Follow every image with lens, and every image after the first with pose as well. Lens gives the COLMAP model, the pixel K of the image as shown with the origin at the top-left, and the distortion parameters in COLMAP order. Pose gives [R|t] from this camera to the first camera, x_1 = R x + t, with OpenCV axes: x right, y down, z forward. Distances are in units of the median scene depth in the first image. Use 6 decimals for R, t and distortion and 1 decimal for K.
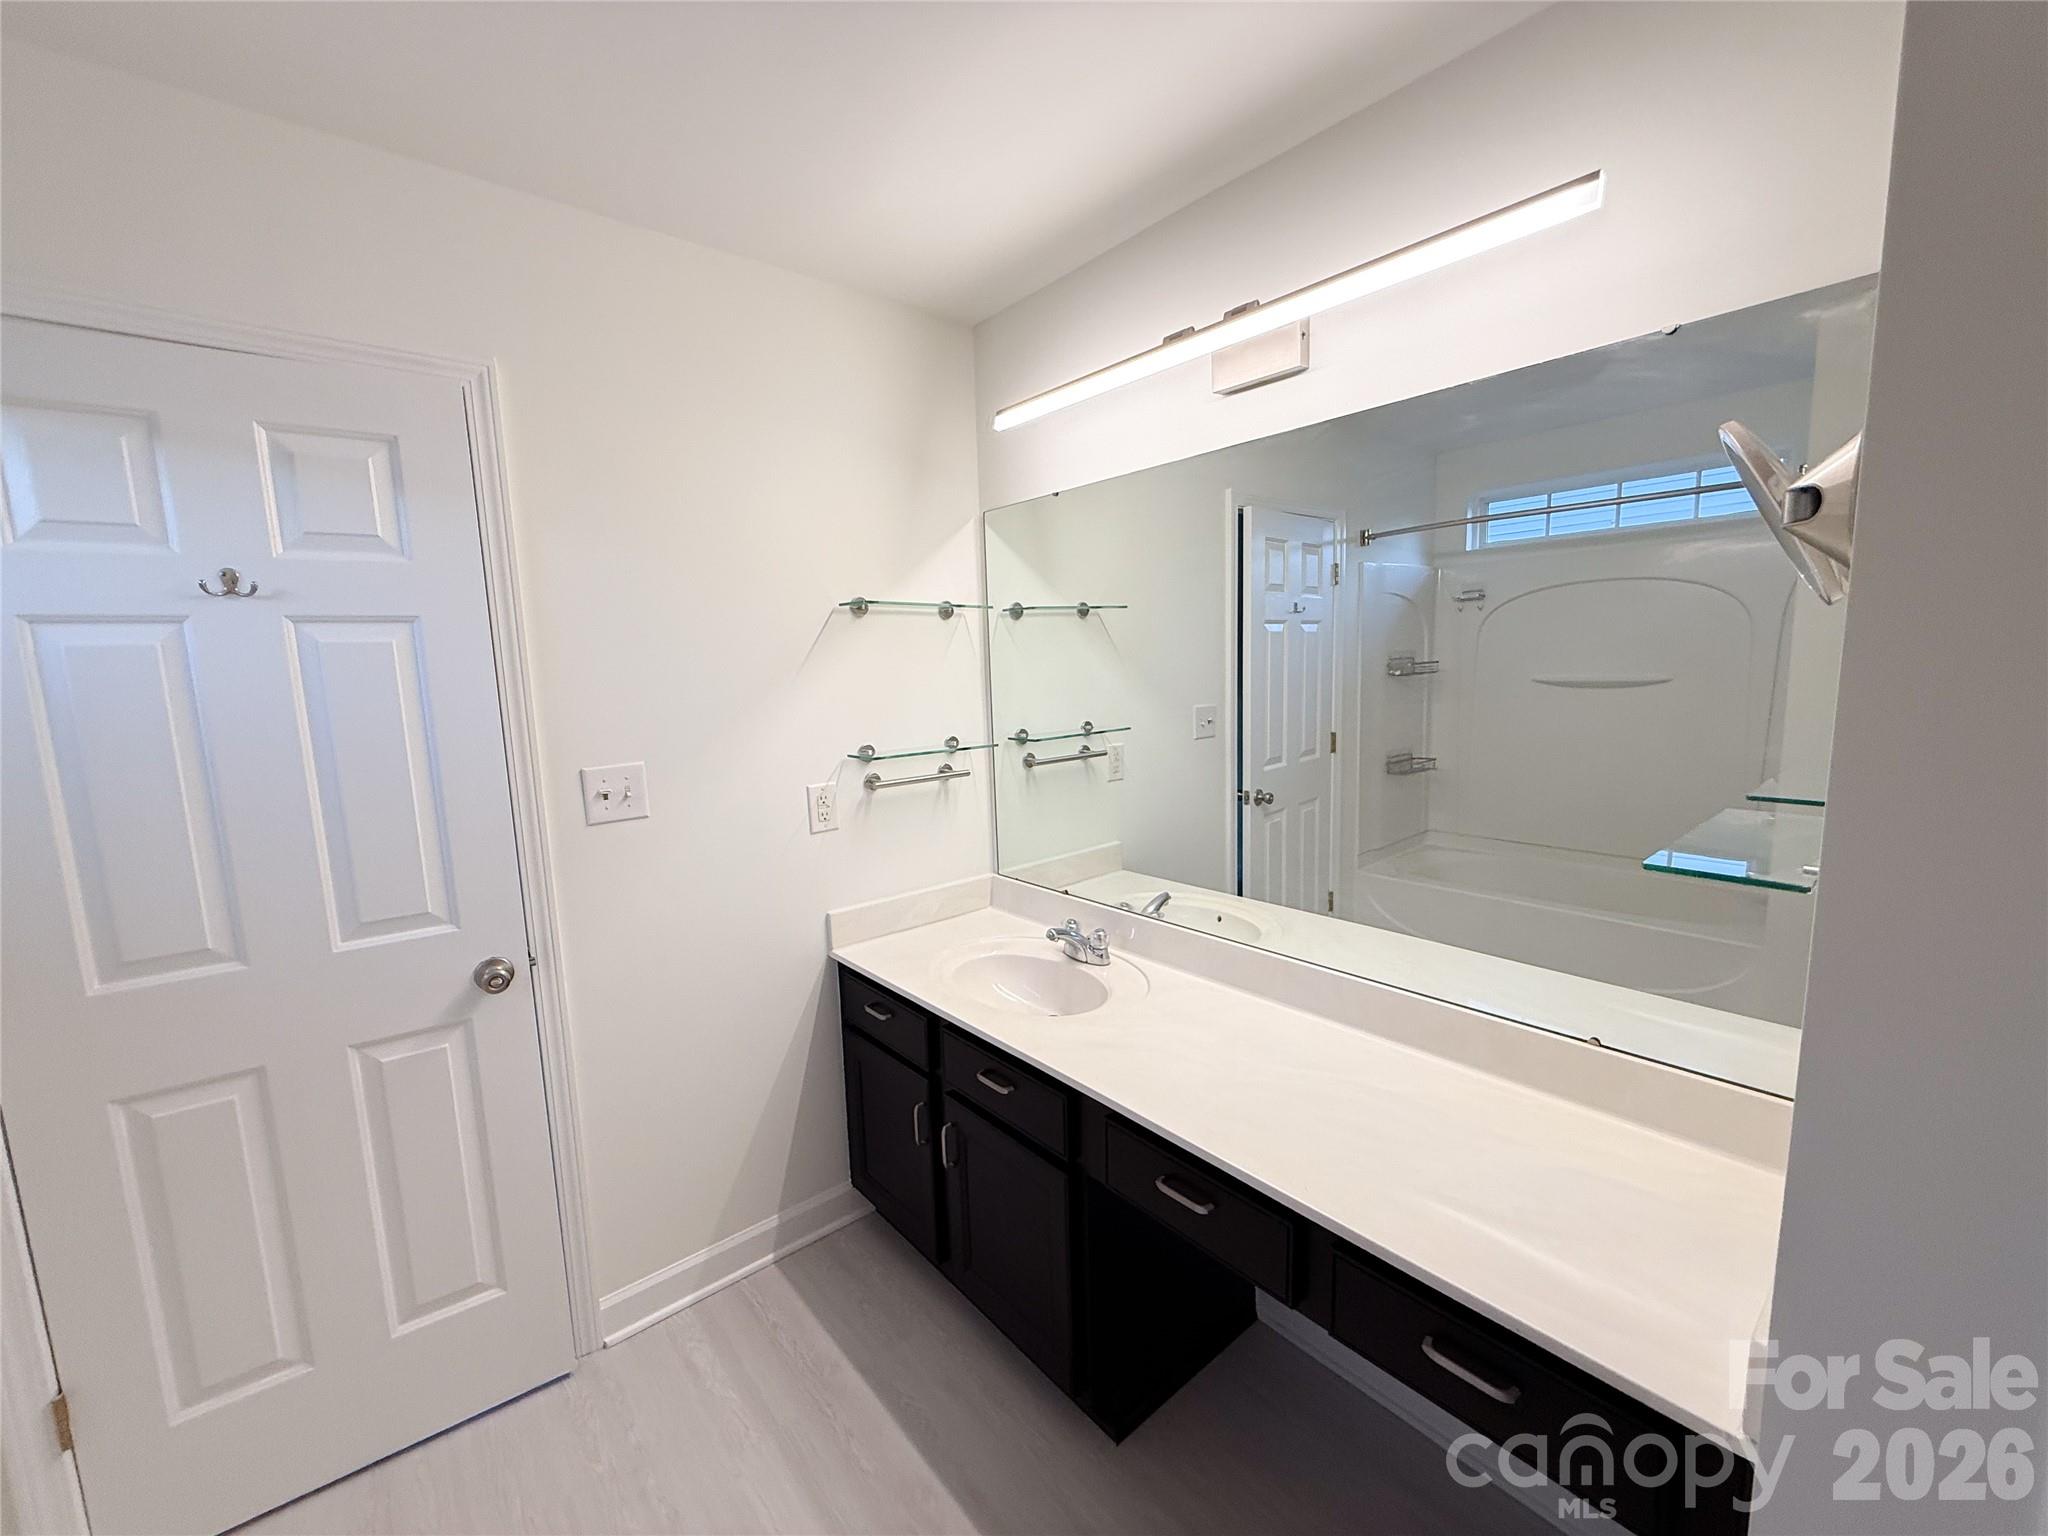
lens RADIAL K [[819.9, 0, 1031.1], [0, 819.9, 760.2], [0, 0, 1]] dist [0.003282, 0.000297]
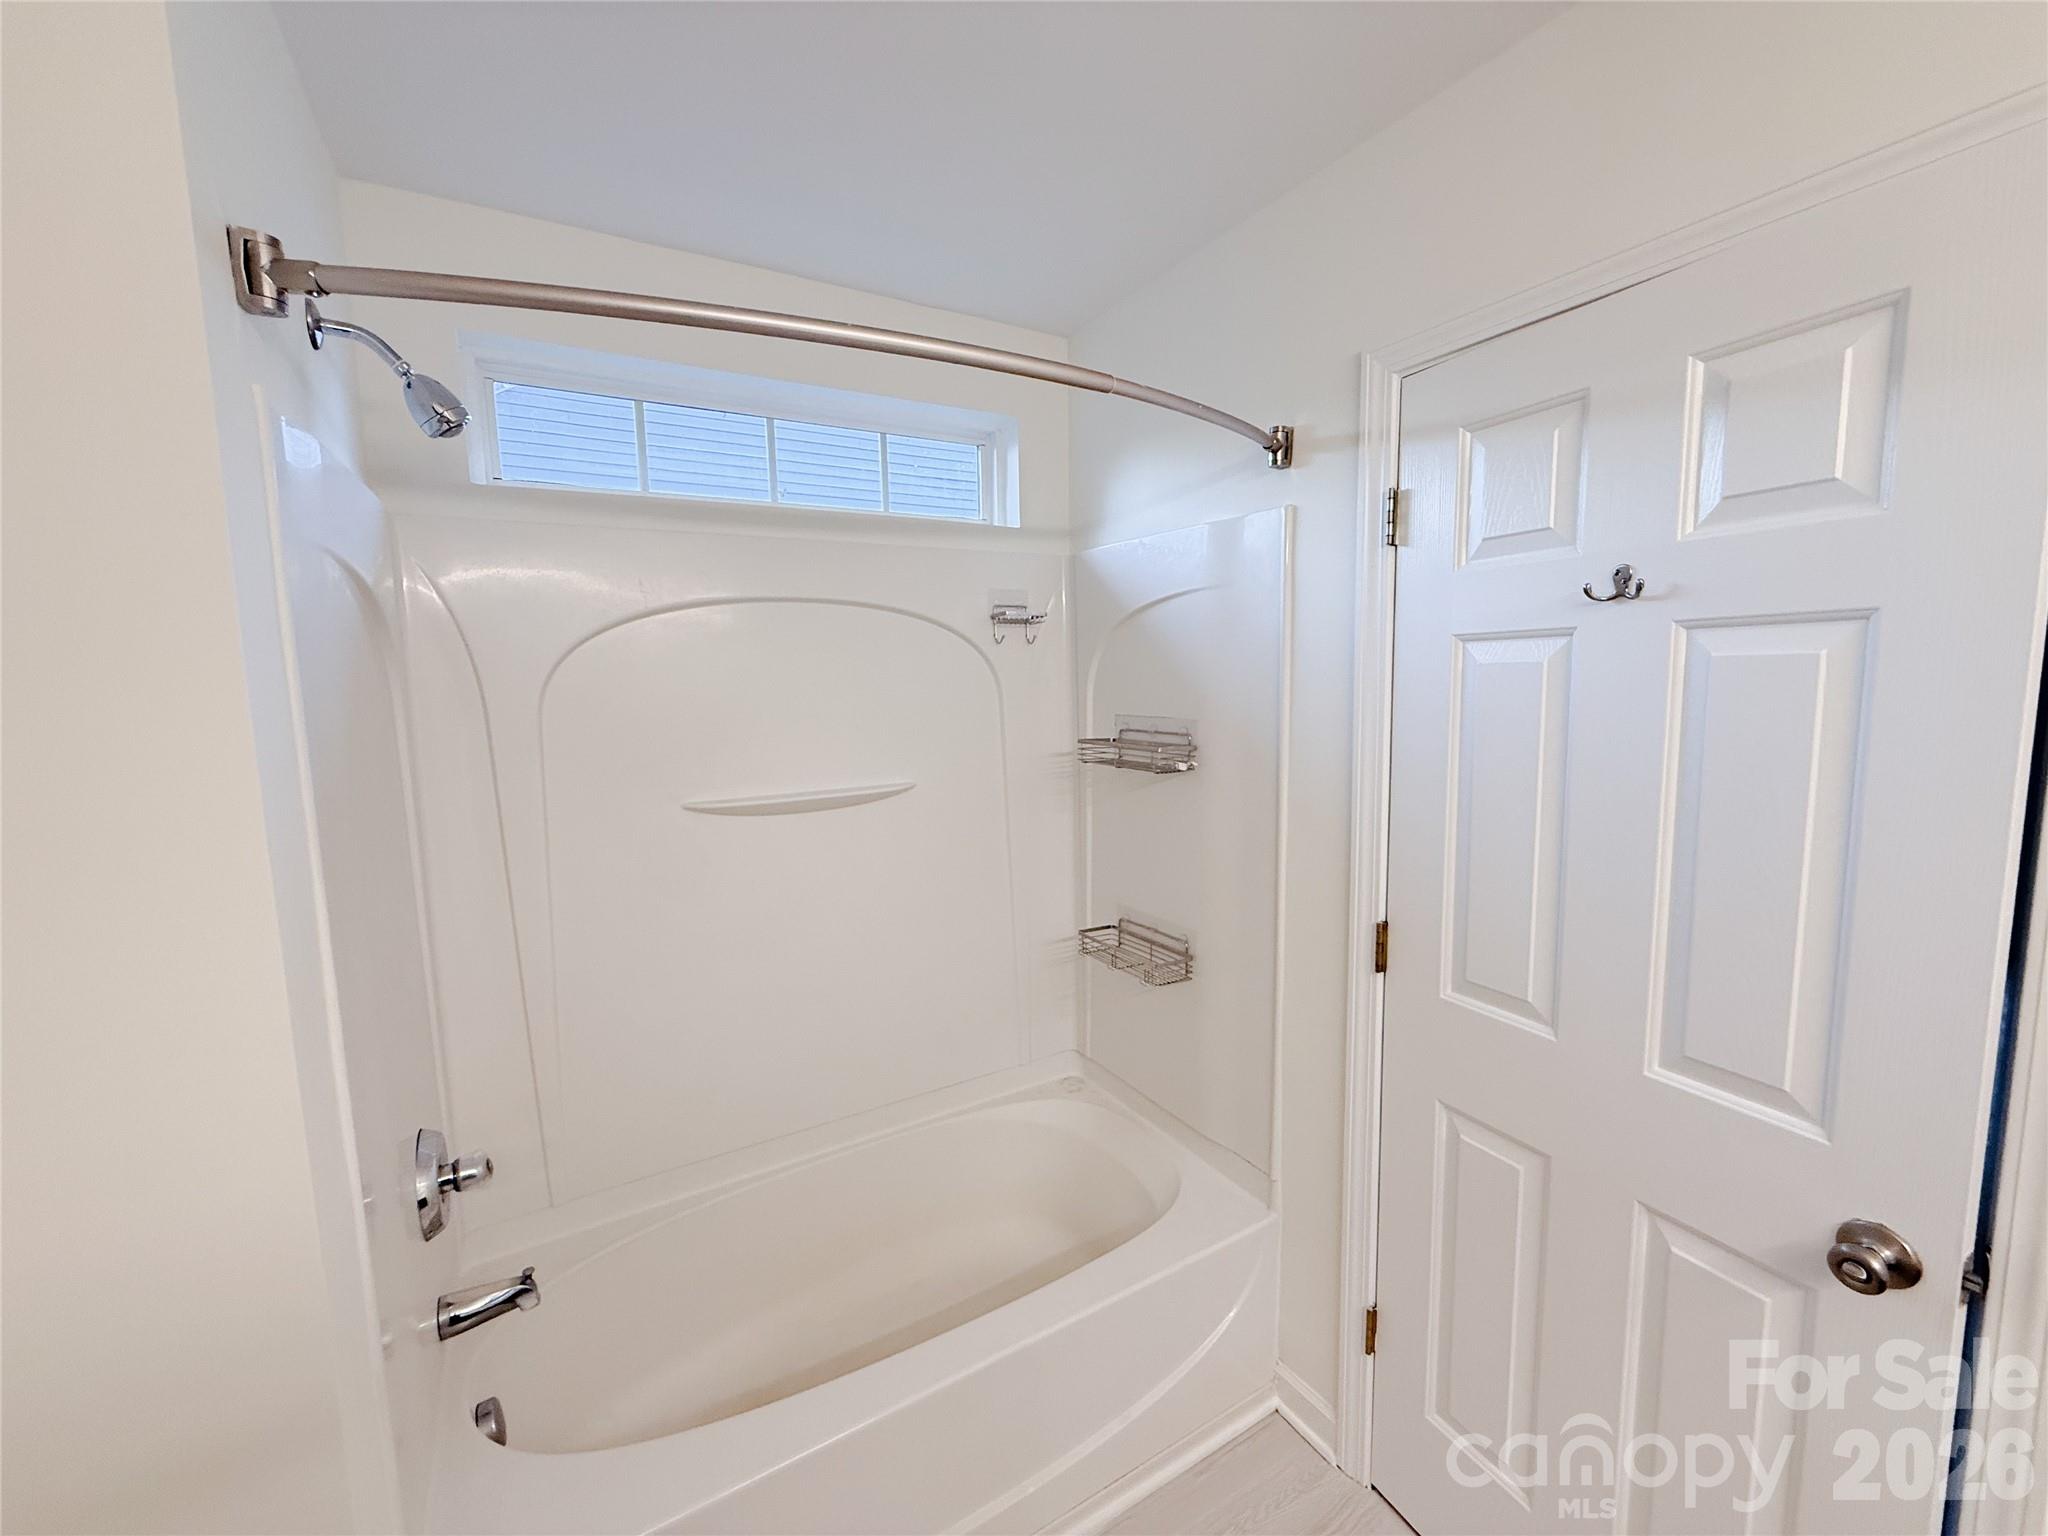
lens RADIAL K [[819.9, 0, 1029.5], [0, 819.9, 778.2], [0, 0, 1]] dist [0.003282, 0.000297]
pose [[-0.187107, 0.147555, -0.971194, -0.065929], [-0.109423, 0.979371, 0.169878, -0.099762], [0.976226, 0.138057, -0.167101, 0.581489]]
